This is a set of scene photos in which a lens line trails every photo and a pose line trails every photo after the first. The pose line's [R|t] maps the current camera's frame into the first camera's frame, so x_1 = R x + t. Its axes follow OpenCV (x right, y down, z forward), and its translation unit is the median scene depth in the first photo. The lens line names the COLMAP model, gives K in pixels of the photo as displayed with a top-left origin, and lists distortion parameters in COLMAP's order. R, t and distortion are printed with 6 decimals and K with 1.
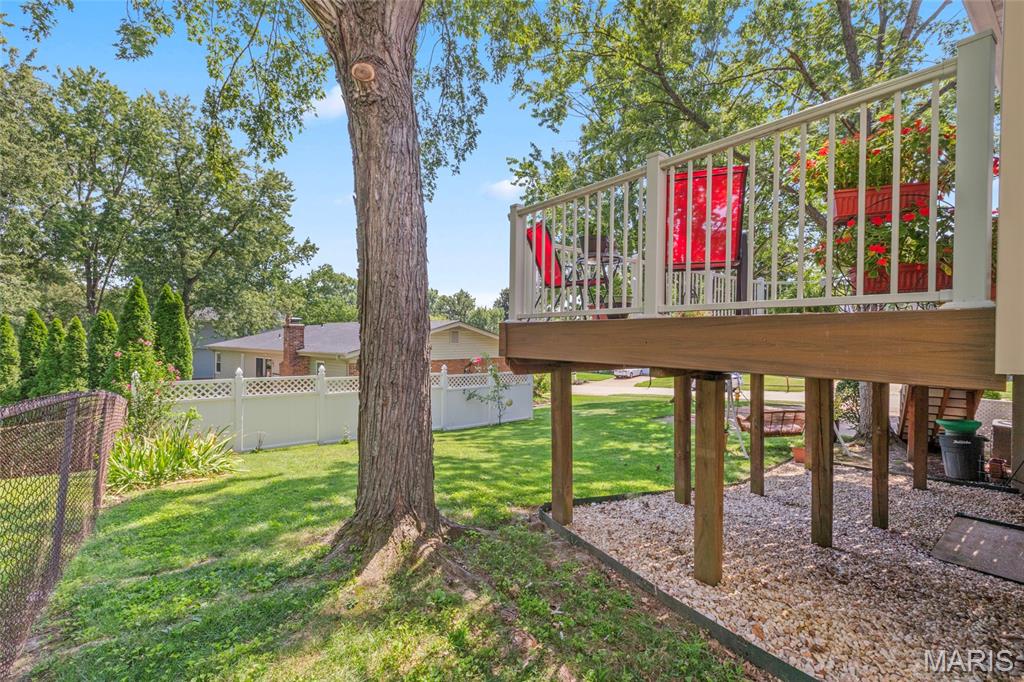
lens RADIAL K [[443.7, 0, 512.0], [0, 443.7, 341.0], [0, 0, 1]] dist [0.001625, -0.000146]
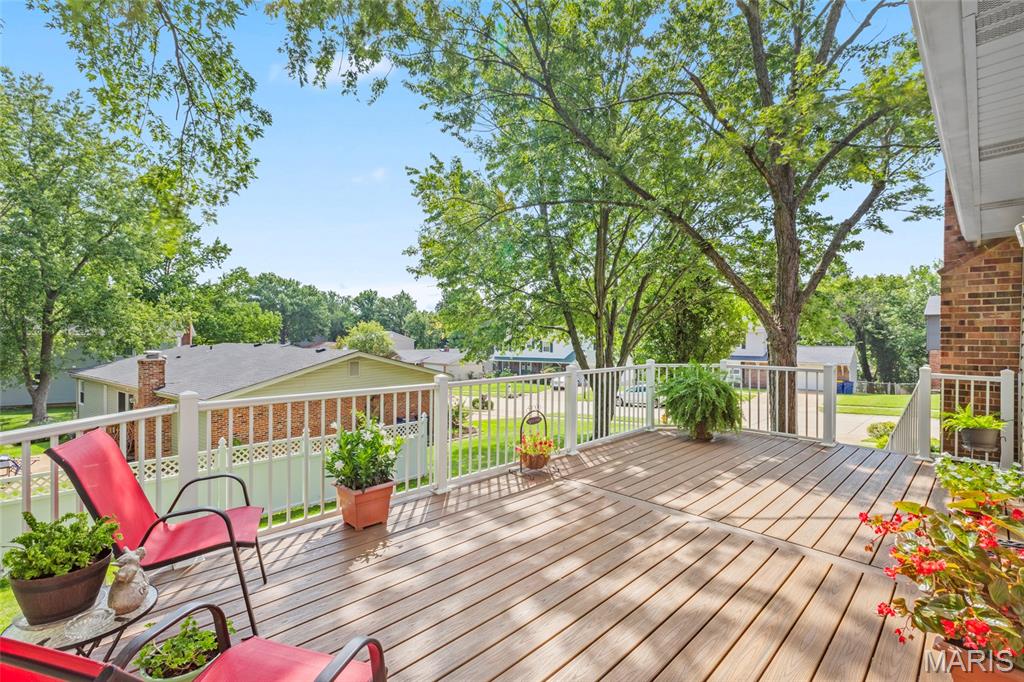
lens RADIAL K [[449.9, 0, 512.0], [0, 449.9, 341.0], [0, 0, 1]] dist [-0.005010, 0.000322]
pose [[0.993710, -0.008642, 0.111649, 0.092345], [0.008306, 0.999959, 0.003471, -0.073413], [-0.111674, -0.002522, 0.993742, 0.099675]]
